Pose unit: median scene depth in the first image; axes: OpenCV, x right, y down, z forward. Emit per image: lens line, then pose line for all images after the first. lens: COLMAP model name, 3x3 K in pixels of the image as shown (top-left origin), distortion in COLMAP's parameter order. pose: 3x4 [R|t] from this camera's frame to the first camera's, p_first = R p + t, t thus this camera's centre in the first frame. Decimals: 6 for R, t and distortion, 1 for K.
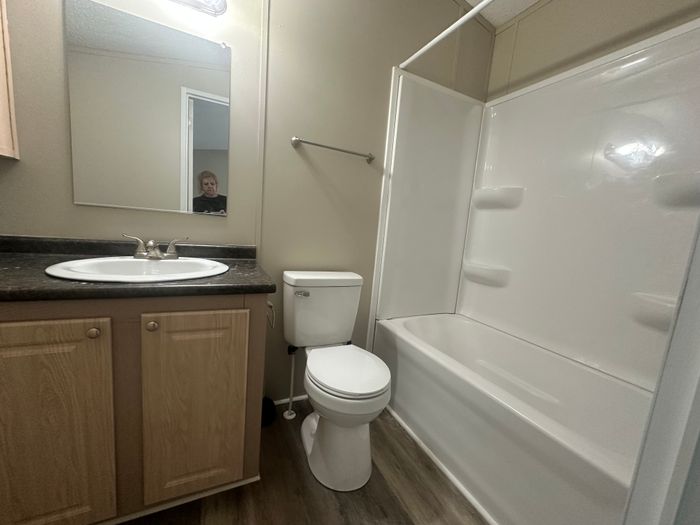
lens RADIAL K [[274.3, 0, 350.0], [0, 274.3, 262.5], [0, 0, 1]] dist [-0.001112, -0.000214]
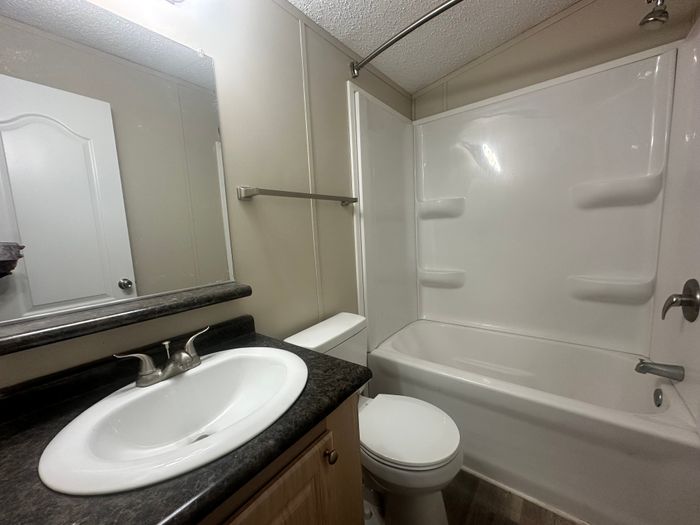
lens RADIAL K [[274.3, 0, 350.0], [0, 274.3, 262.5], [0, 0, 1]] dist [-0.001112, -0.000214]
pose [[0.889053, -0.179673, 0.421072, -0.281511], [0.184999, 0.982324, 0.028554, -0.120508], [-0.418759, 0.052512, 0.906578, 0.165509]]
